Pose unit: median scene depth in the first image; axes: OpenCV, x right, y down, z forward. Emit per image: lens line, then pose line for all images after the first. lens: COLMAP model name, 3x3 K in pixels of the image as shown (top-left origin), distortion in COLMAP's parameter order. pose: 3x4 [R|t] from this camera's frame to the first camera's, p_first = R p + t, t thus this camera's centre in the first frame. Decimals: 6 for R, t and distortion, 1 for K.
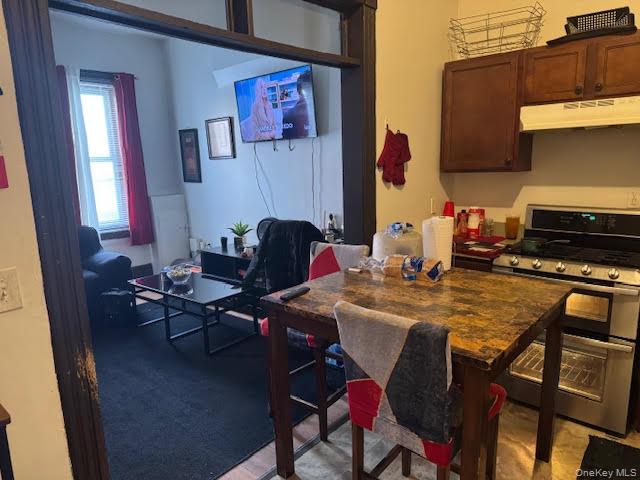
lens RADIAL K [[467.3, 0, 320.0], [0, 467.3, 240.0], [0, 0, 1]] dist [-0.005579, 0.000072]
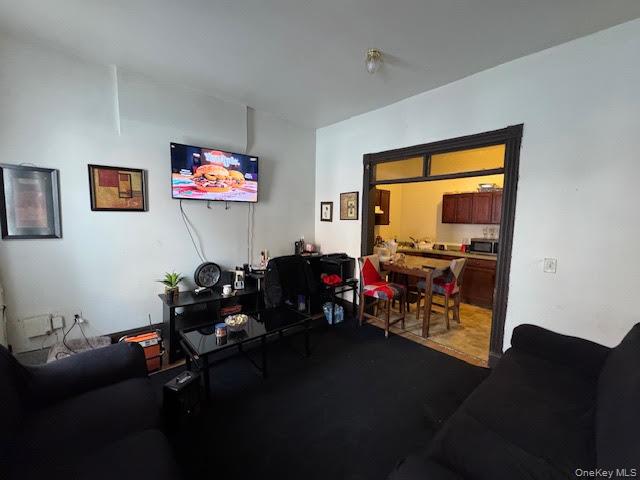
lens RADIAL K [[255.4, 0, 320.0], [0, 255.4, 240.0], [0, 0, 1]] dist [-0.001313, -0.000163]
pose [[0.162606, -0.056004, 0.985100, -0.718356], [0.154357, 0.987539, 0.030663, -0.079799], [-0.974543, 0.147071, 0.169224, 0.602340]]
